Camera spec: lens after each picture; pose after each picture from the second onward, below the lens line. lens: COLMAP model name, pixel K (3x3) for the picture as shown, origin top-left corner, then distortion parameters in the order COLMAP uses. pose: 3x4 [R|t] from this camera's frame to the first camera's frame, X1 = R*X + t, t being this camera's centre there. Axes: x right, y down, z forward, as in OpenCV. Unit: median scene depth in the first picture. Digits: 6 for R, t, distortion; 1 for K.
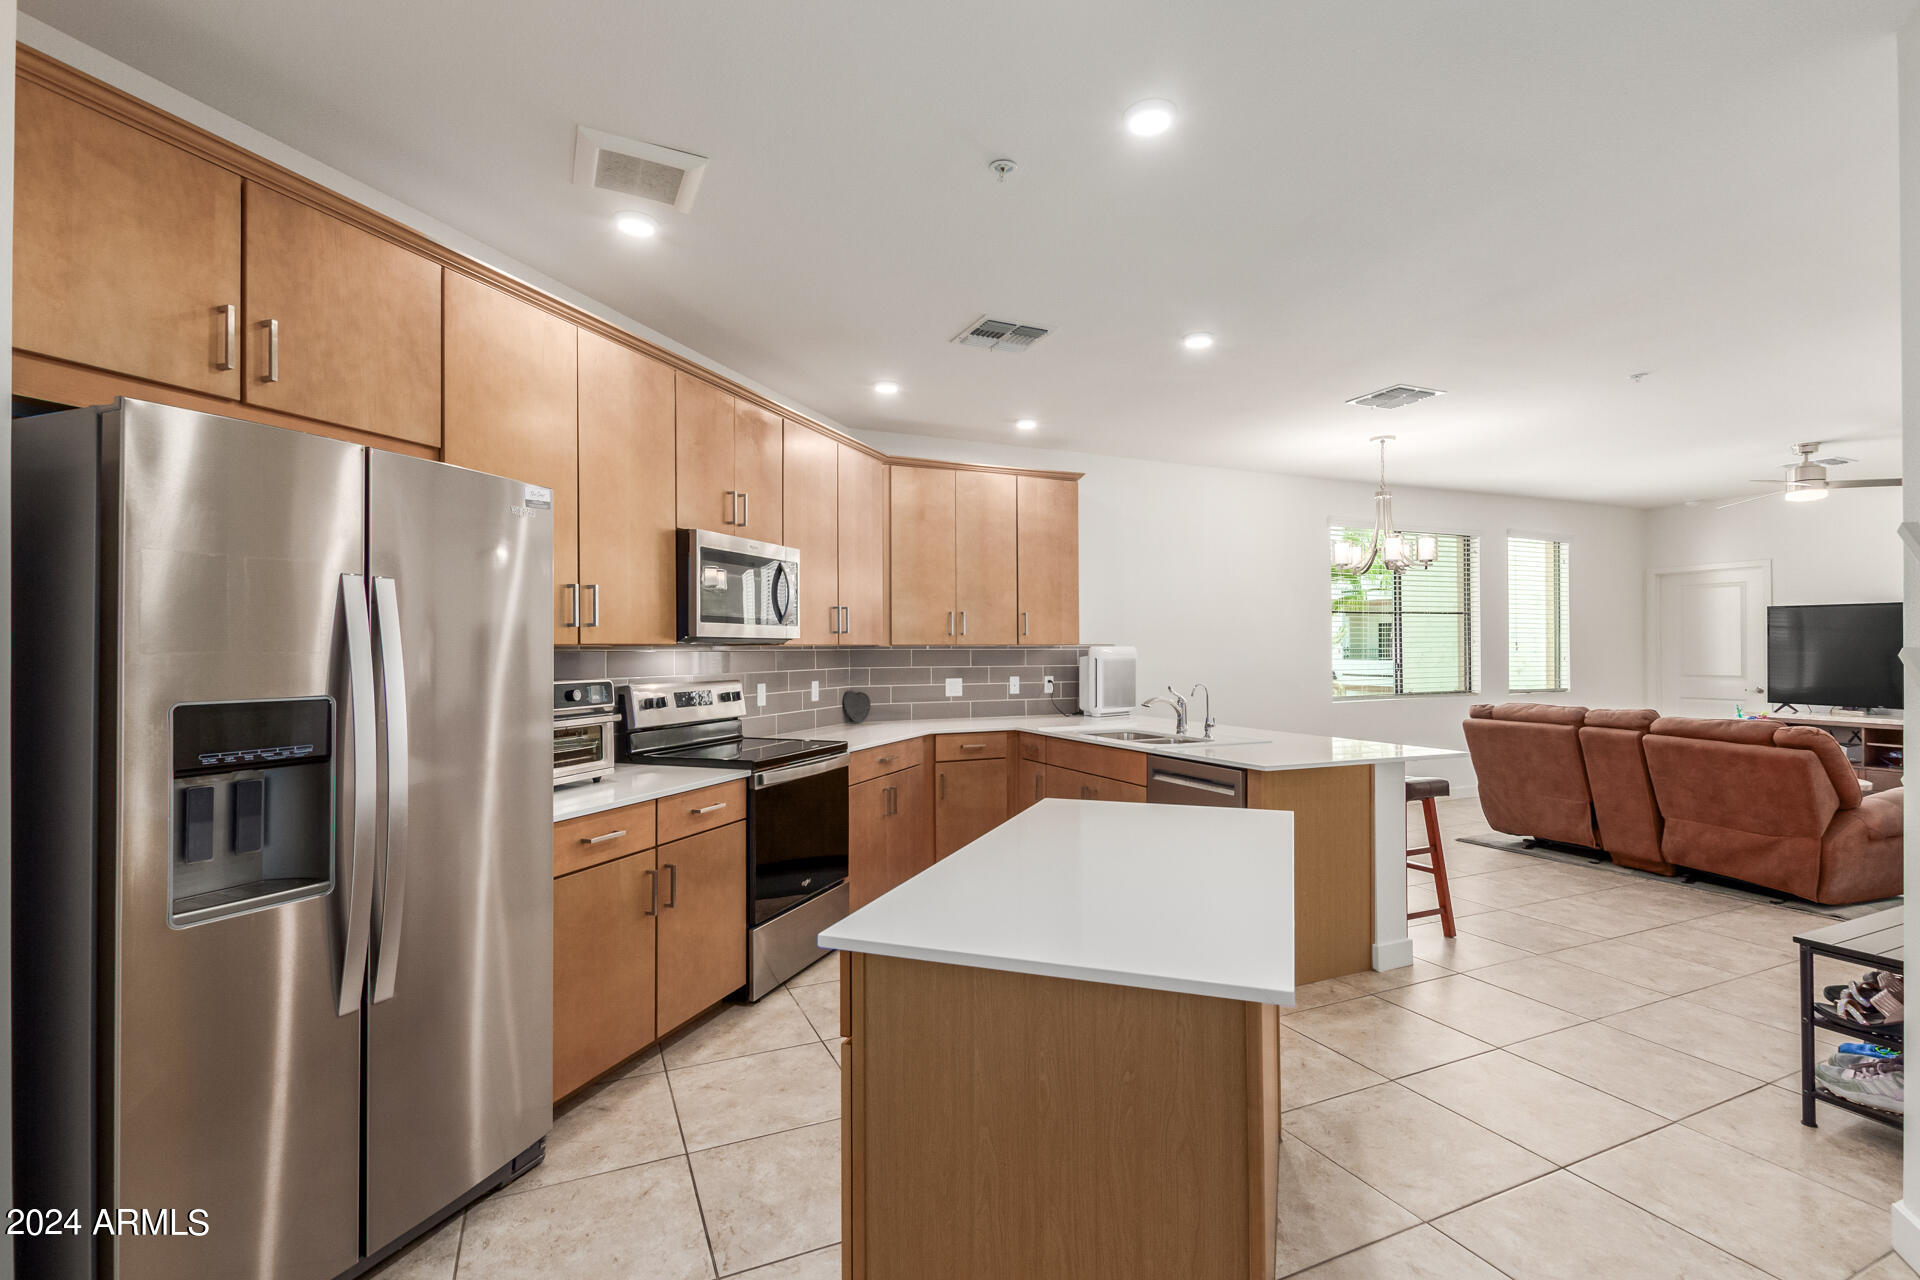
lens RADIAL K [[878.3, 0, 964.7], [0, 878.3, 644.3], [0, 0, 1]] dist [0.010262, -0.005965]
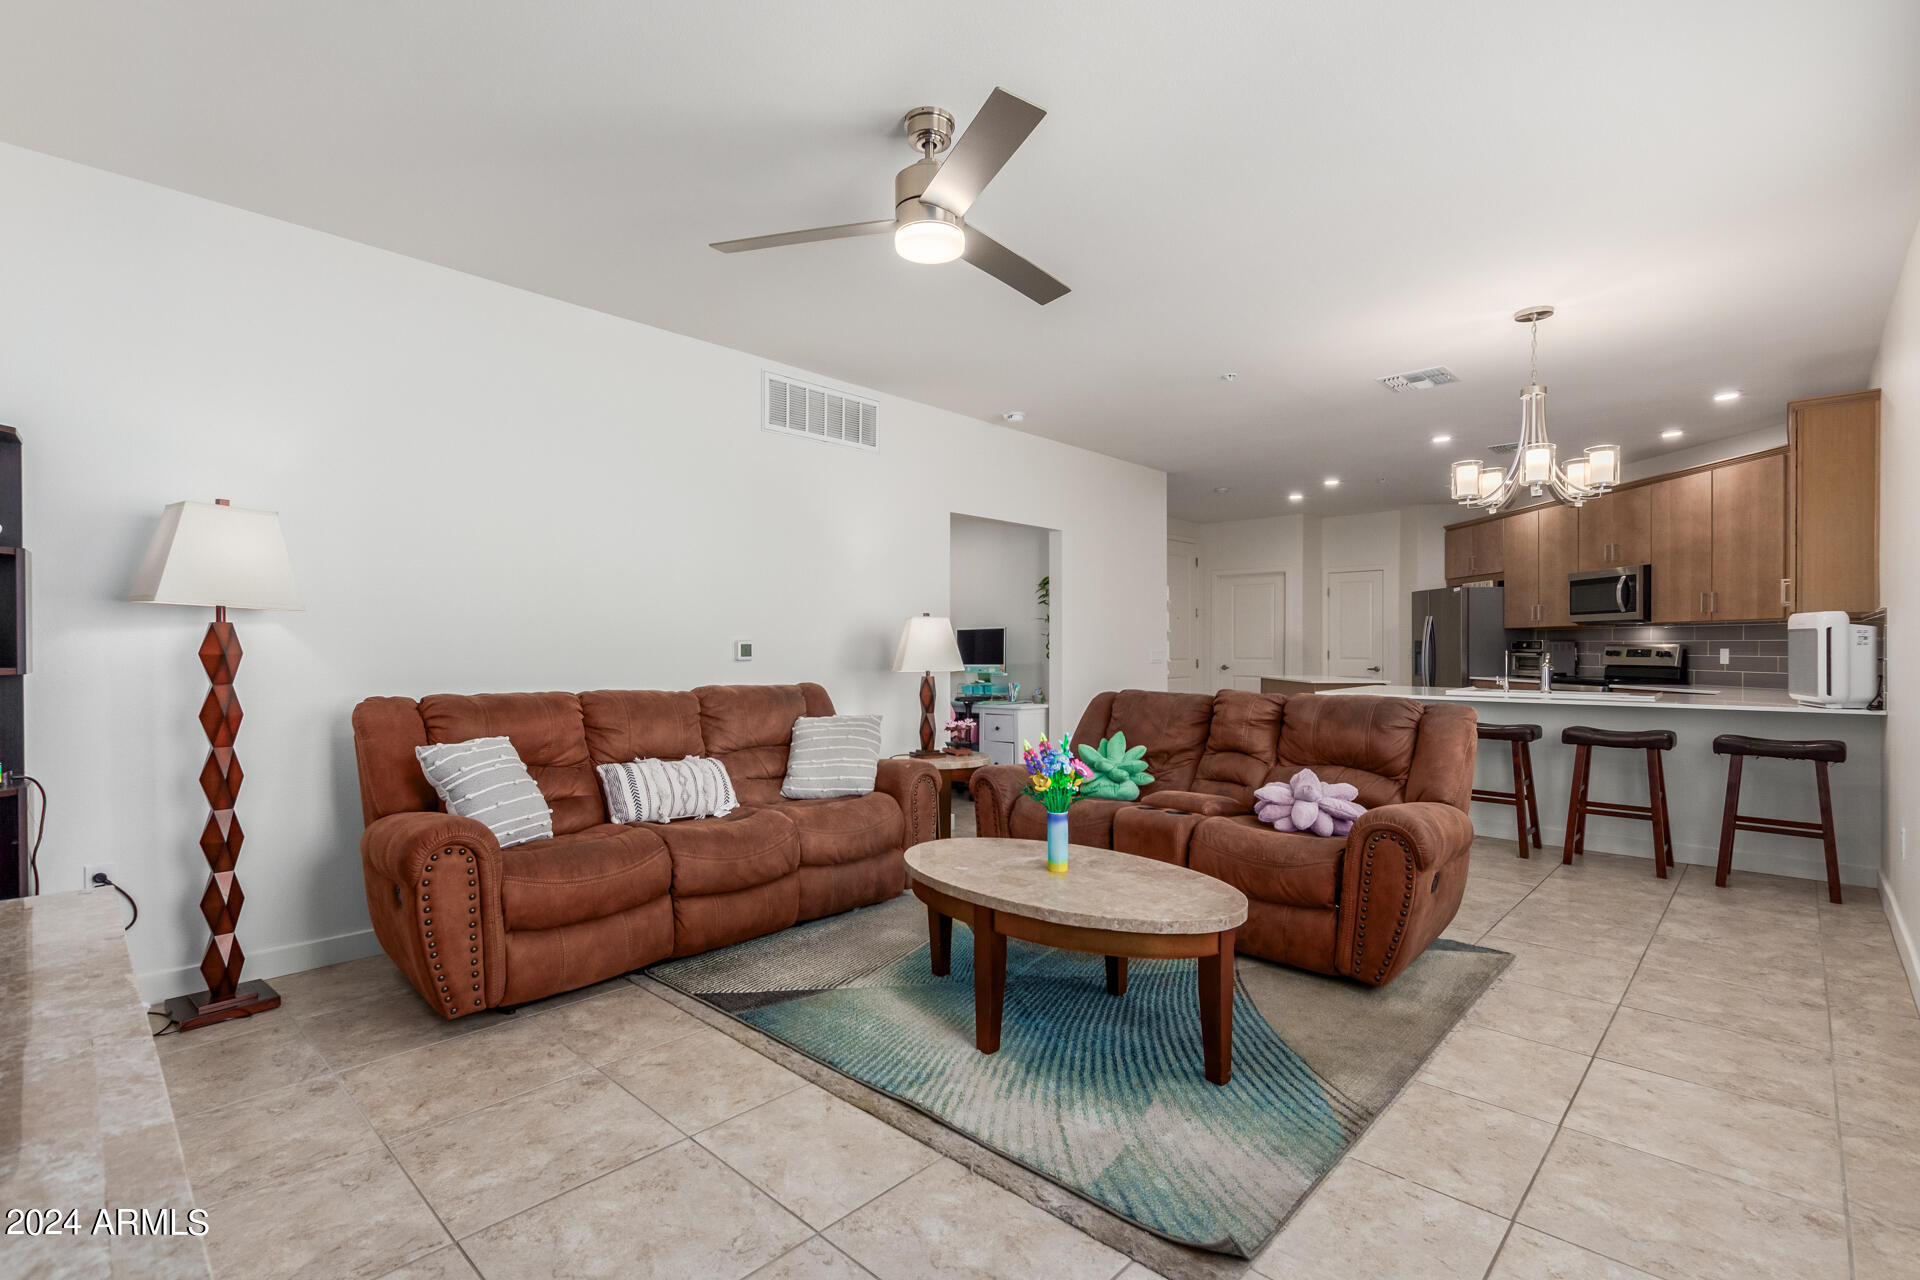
lens RADIAL K [[878.3, 0, 971.1], [0, 878.3, 648.5], [0, 0, 1]] dist [0.010262, -0.005965]
pose [[-0.924702, 0.007012, -0.380628, 1.351160], [0.008013, 0.999967, -0.001044, 0.033672], [0.380608, -0.004015, -0.924728, 1.725231]]
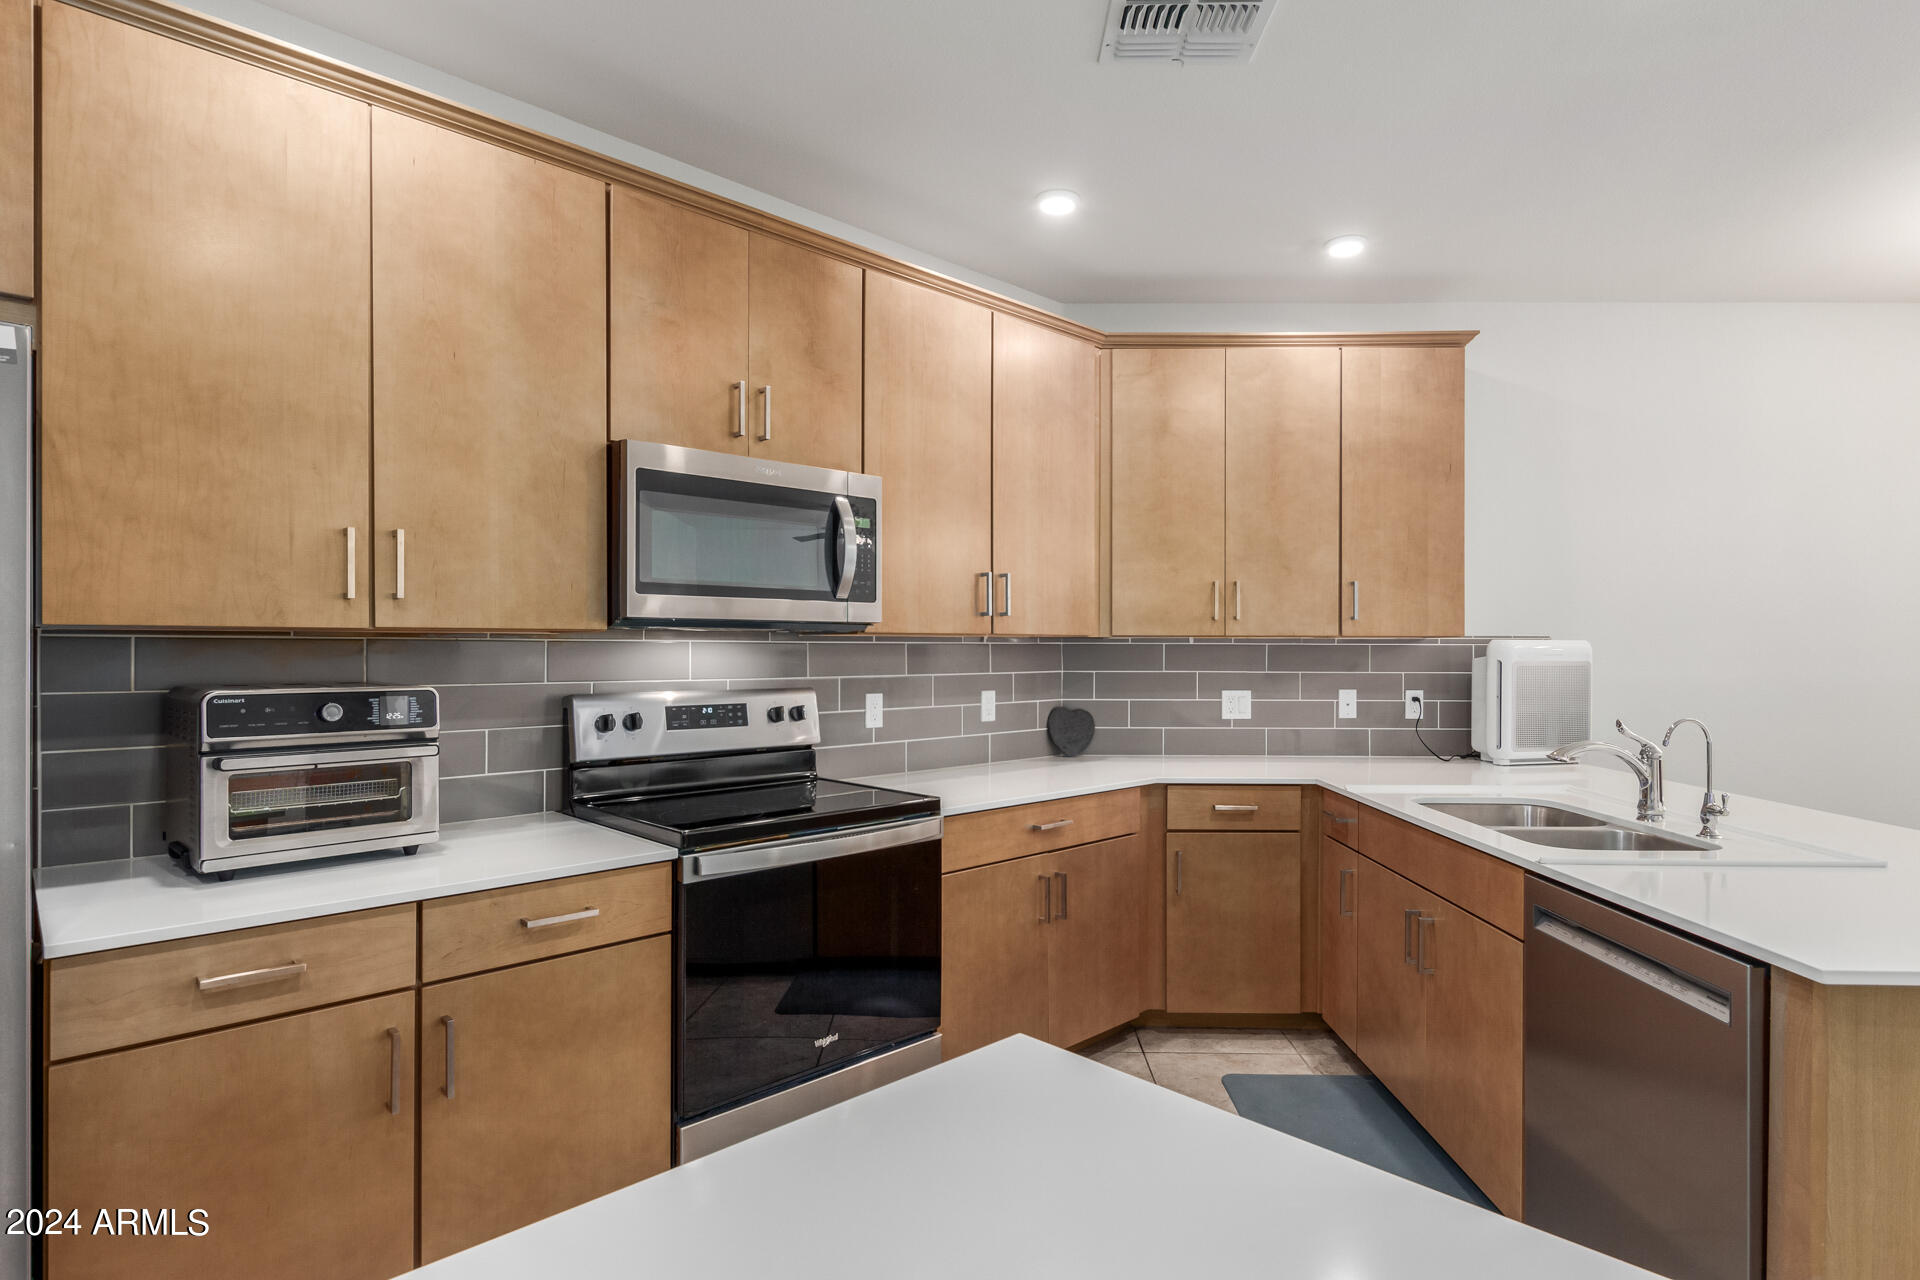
lens RADIAL K [[995.8, 0, 967.2], [0, 995.8, 647.9], [0, 0, 1]] dist [-0.000959, 0.000308]
pose [[0.901927, 0.006471, -0.431840, 0.138866], [-0.003215, 0.999961, 0.008269, 0.004175], [0.431876, -0.006070, 0.901912, 0.334858]]
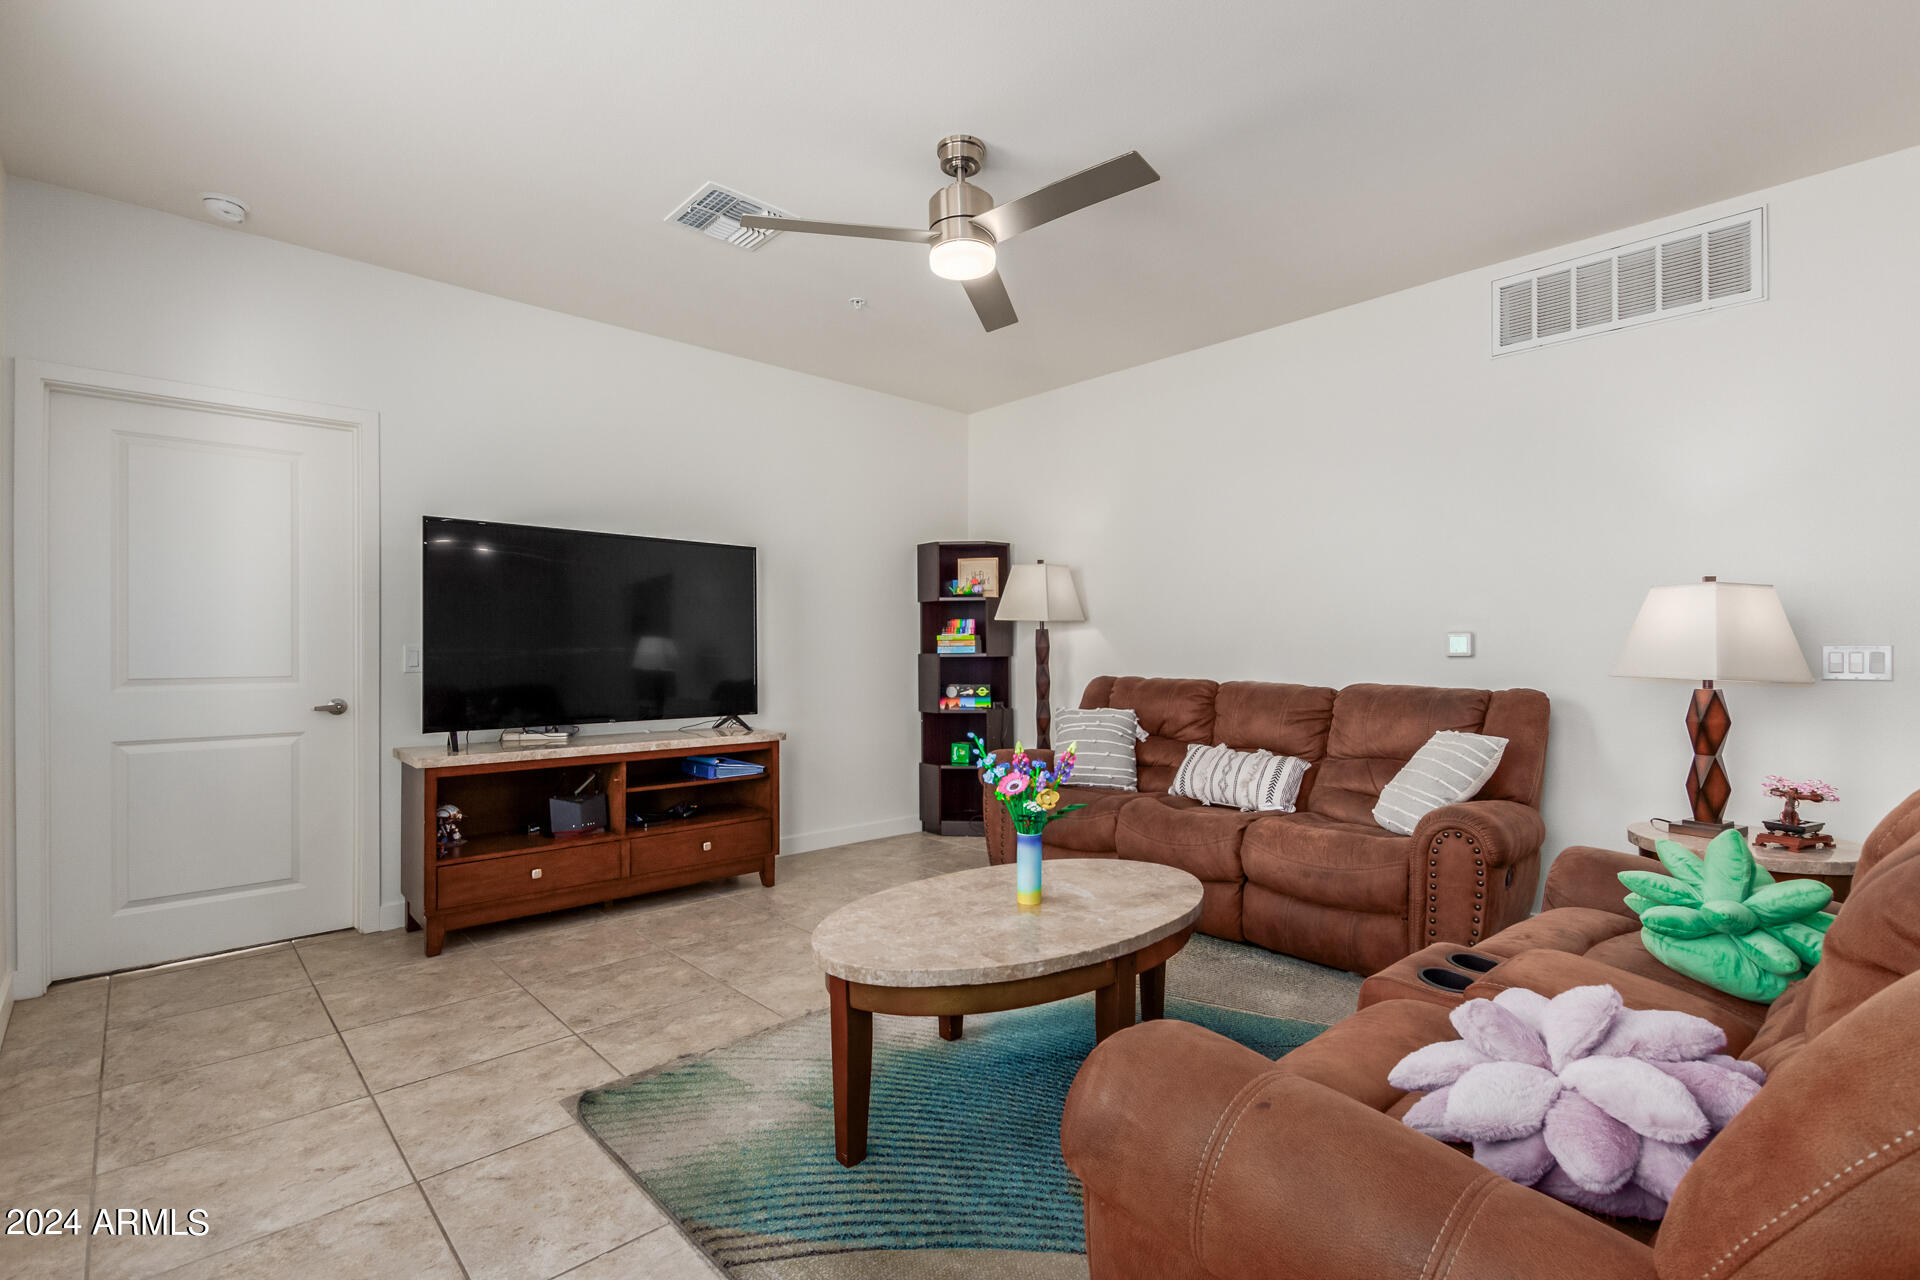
lens RADIAL K [[878.3, 0, 973.1], [0, 878.3, 646.1], [0, 0, 1]] dist [0.010262, -0.005965]
pose [[-0.322009, 0.008422, 0.946699, 0.643878], [-0.002806, 0.999948, -0.009850, 0.042626], [-0.946732, -0.005829, -0.321969, 1.404961]]
